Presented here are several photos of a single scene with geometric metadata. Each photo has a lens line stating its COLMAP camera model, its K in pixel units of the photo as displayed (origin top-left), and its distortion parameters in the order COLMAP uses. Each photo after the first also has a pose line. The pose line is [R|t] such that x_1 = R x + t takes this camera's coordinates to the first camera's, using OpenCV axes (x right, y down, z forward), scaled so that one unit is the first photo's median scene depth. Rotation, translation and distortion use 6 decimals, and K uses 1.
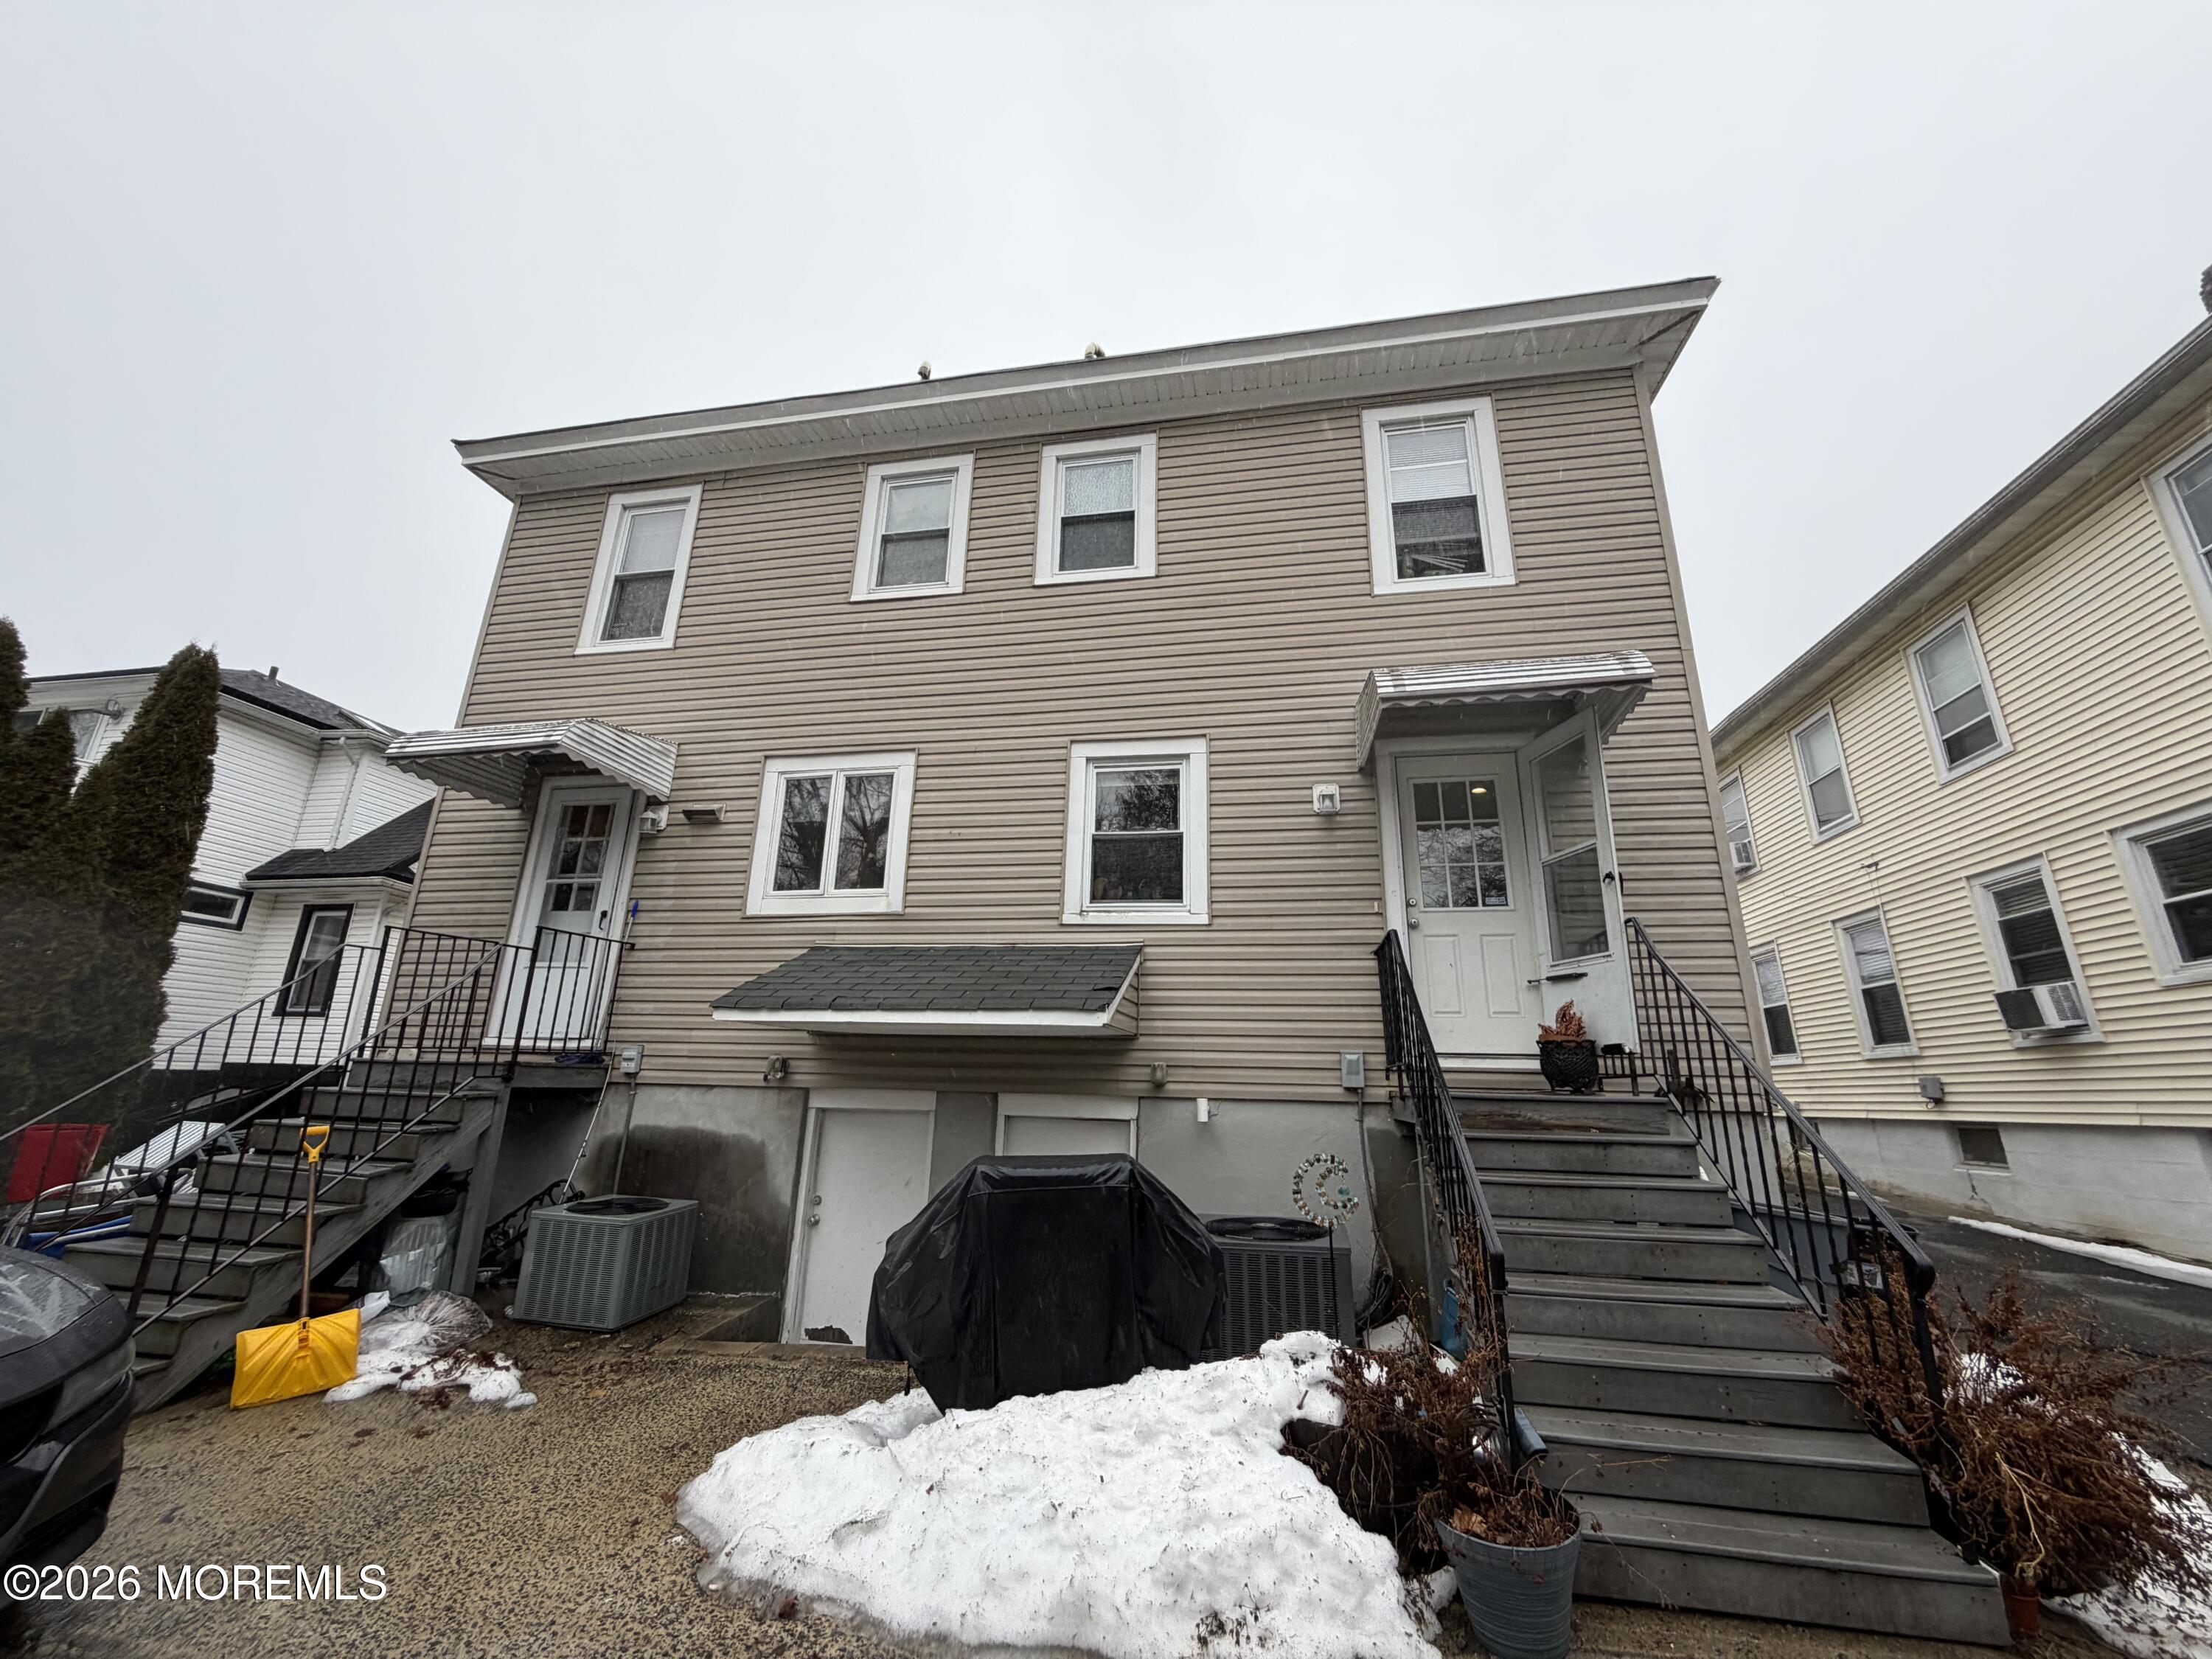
lens RADIAL K [[879.9, 0, 1105.2], [0, 879.9, 830.2], [0, 0, 1]] dist [-0.001642, 0.000546]
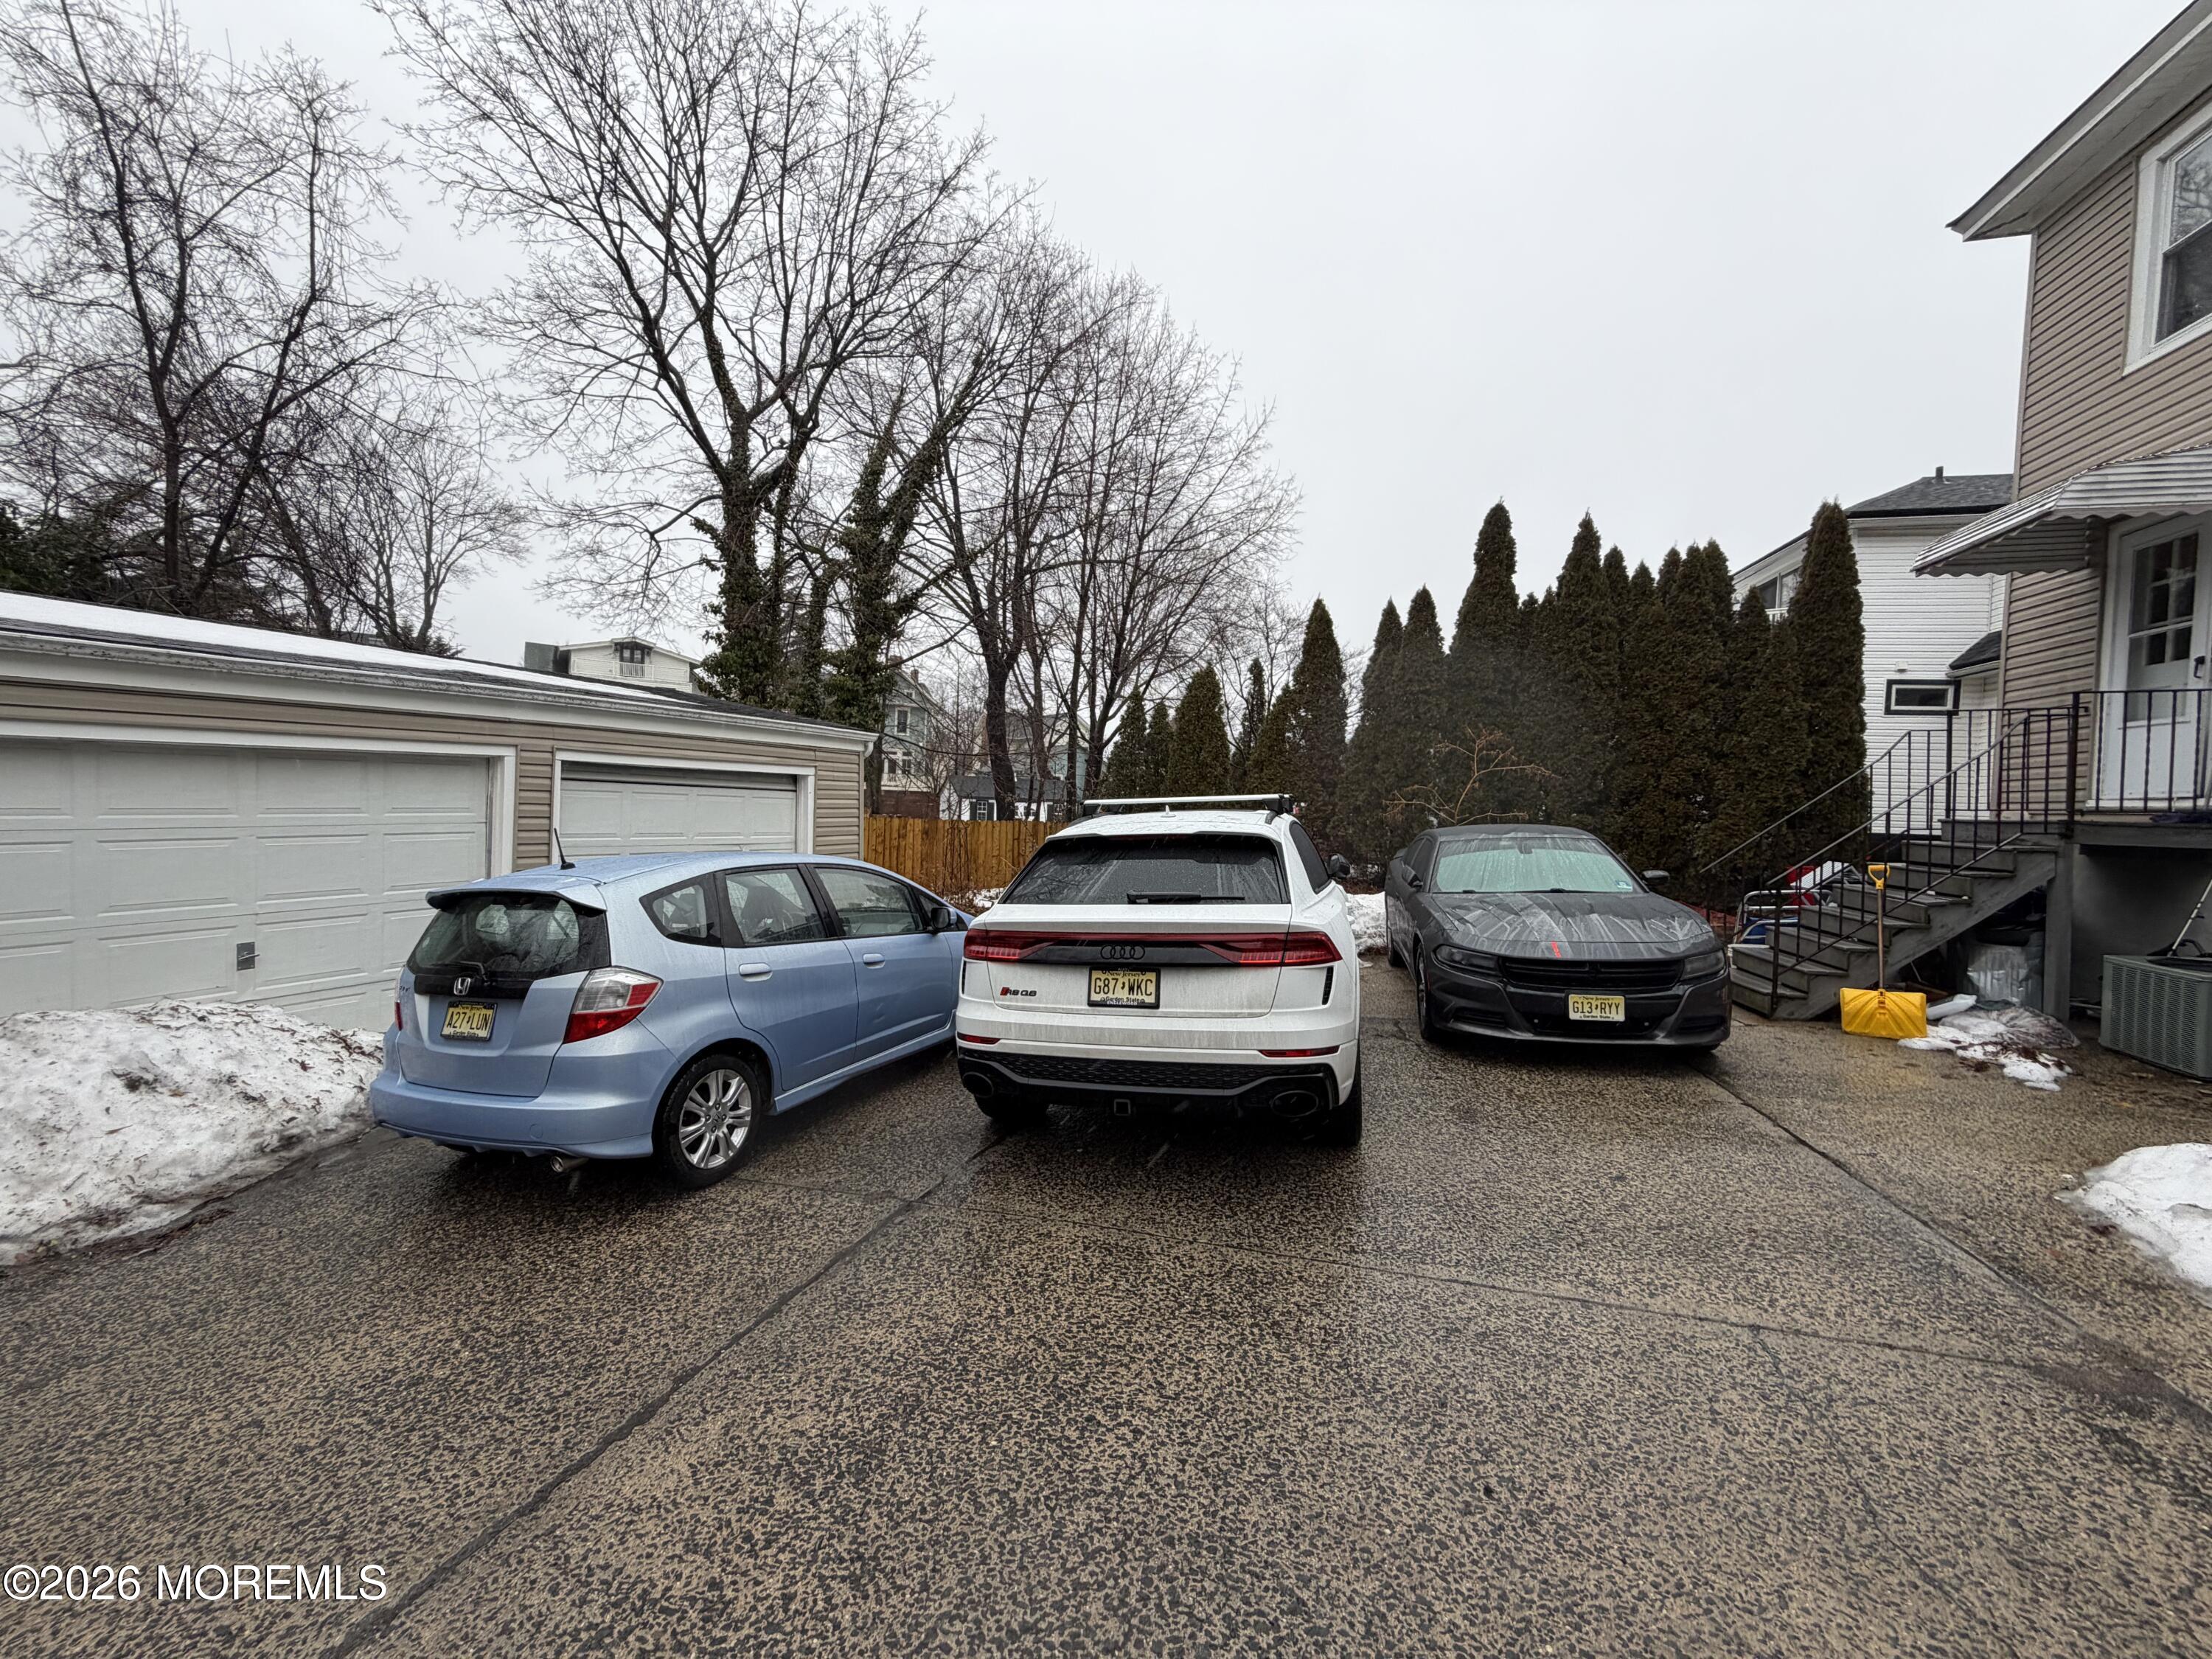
lens RADIAL K [[879.9, 0, 1104.0], [0, 879.9, 826.4], [0, 0, 1]] dist [-0.001642, 0.000546]
pose [[-0.046370, -0.002240, -0.998922, 0.472257], [0.248026, 0.968657, -0.013686, -0.005599], [0.967643, -0.248393, -0.044361, -0.091074]]
